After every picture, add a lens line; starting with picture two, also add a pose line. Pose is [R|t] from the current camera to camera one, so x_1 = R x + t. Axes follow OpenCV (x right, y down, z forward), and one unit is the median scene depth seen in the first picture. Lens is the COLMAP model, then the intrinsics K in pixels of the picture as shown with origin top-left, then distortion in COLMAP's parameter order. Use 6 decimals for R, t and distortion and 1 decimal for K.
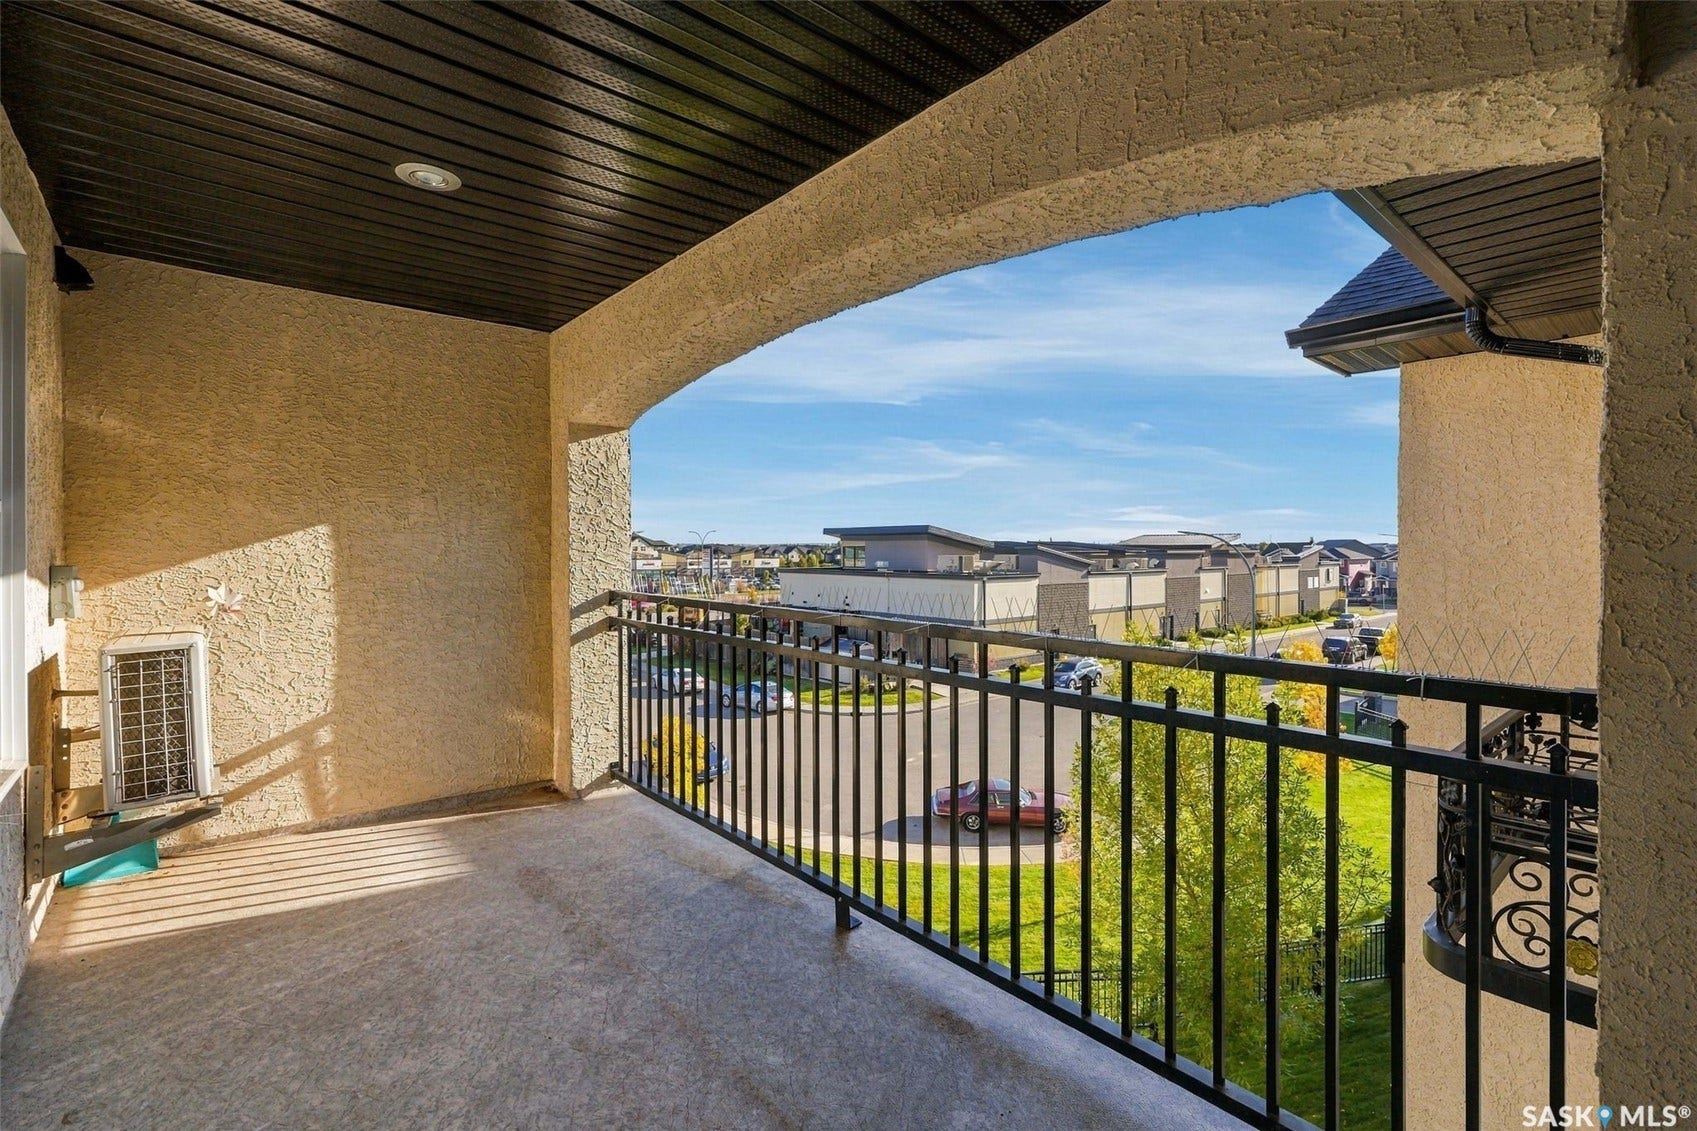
lens RADIAL K [[769.8, 0, 845.8], [0, 769.8, 557.7], [0, 0, 1]] dist [-0.001068, 0.000471]
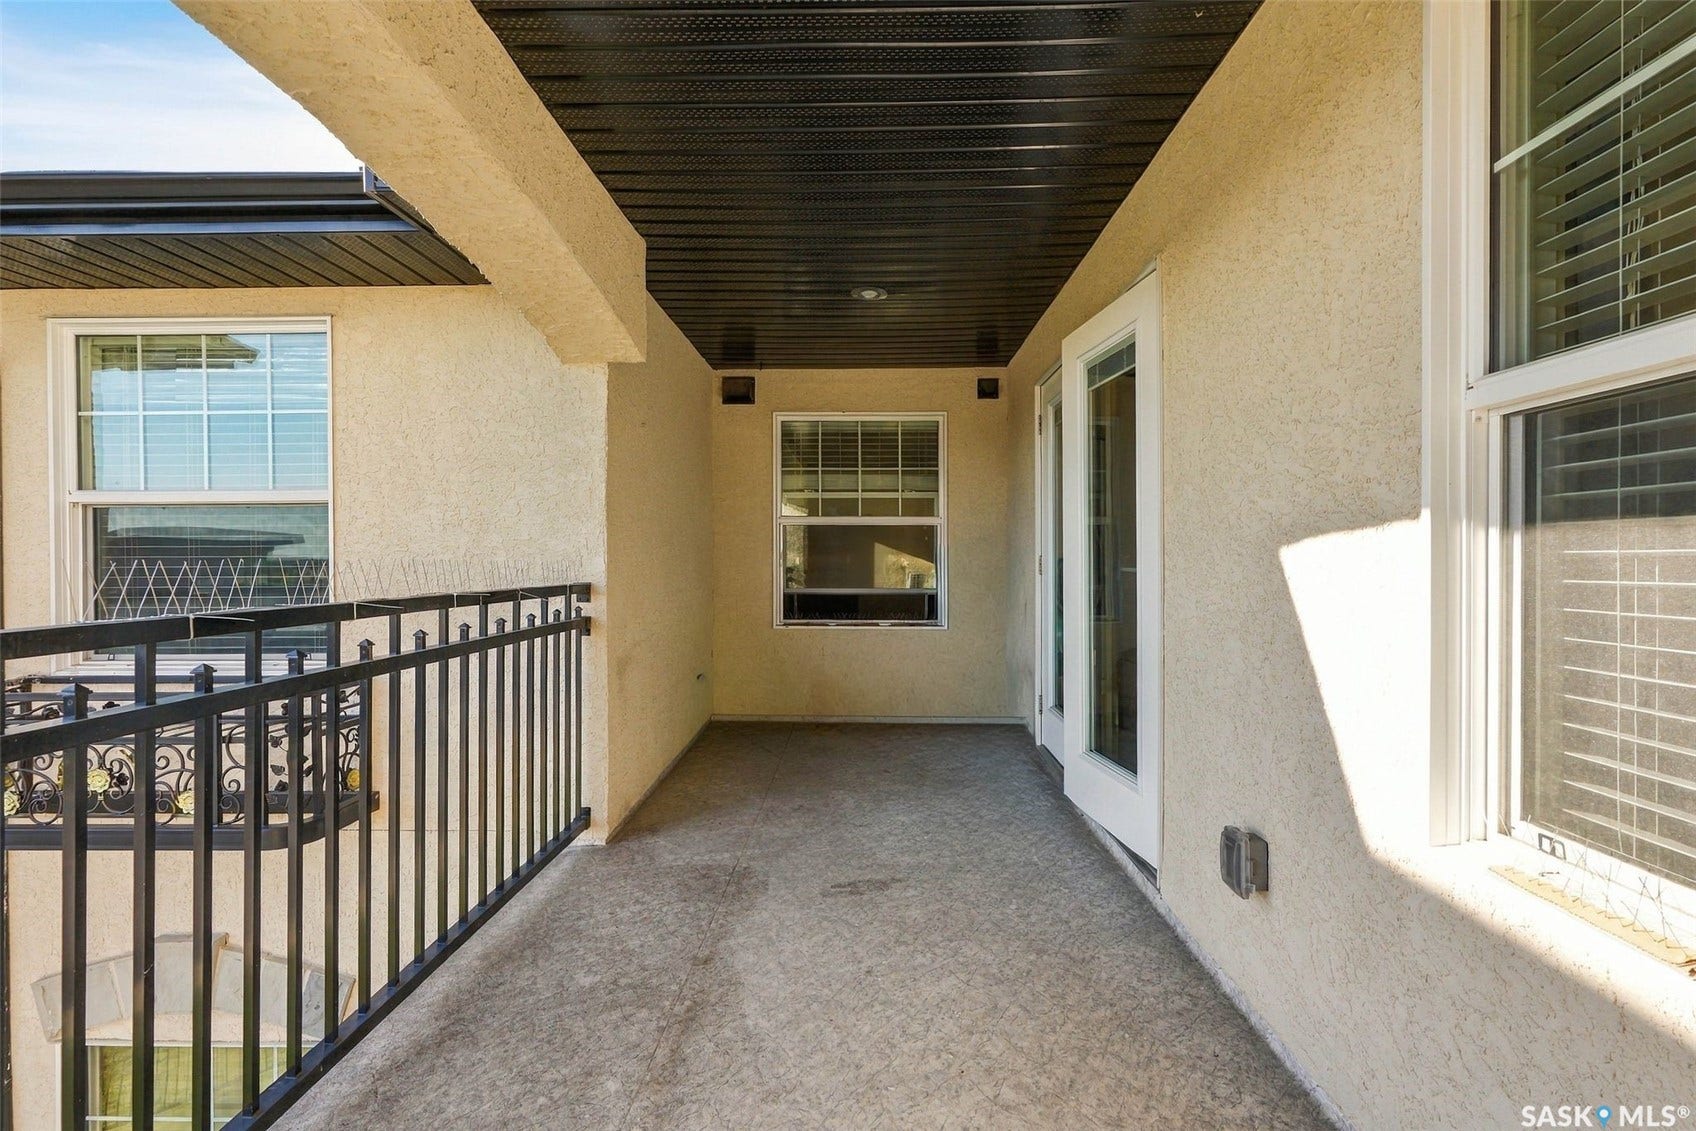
lens RADIAL K [[769.3, 0, 845.4], [0, 769.3, 557.7], [0, 0, 1]] dist [-0.001068, 0.000471]
pose [[-0.739118, -0.001742, 0.673574, -0.837378], [-0.002491, 0.999997, -0.000147, 0.052746], [-0.673572, -0.001787, -0.739120, 1.407545]]
